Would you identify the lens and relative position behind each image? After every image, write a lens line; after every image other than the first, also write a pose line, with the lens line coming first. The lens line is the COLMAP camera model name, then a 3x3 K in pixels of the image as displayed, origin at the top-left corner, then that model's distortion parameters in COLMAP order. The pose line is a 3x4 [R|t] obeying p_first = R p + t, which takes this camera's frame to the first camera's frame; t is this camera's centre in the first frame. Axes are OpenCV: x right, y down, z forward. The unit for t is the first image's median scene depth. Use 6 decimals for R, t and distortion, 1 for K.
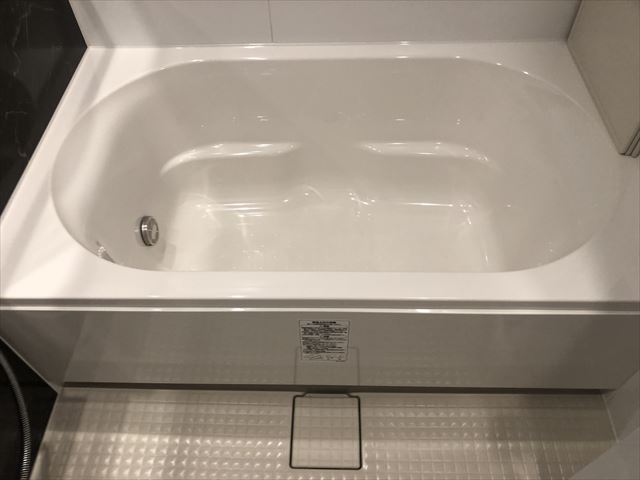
lens RADIAL K [[519.5, 0, 316.0], [0, 519.5, 245.7], [0, 0, 1]] dist [0.001631, -0.006821]
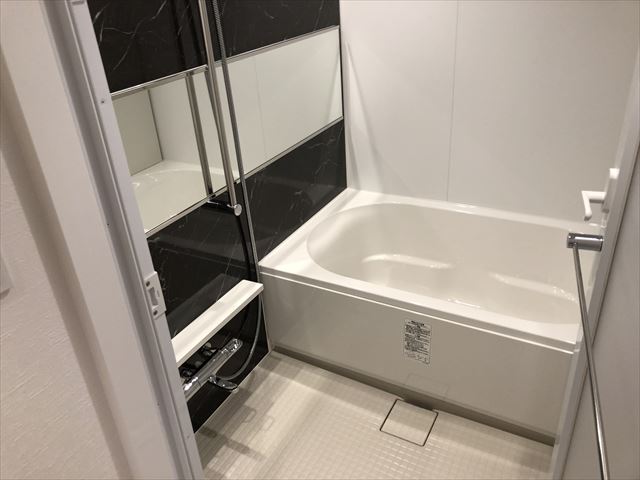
lens RADIAL K [[519.5, 0, 320.2], [0, 519.5, 237.0], [0, 0, 1]] dist [0.001631, -0.006821]
pose [[0.886864, 0.181965, -0.424690, 0.340680], [-0.332555, 0.889510, -0.313337, 0.446025], [0.320749, 0.419120, 0.849387, -0.611601]]
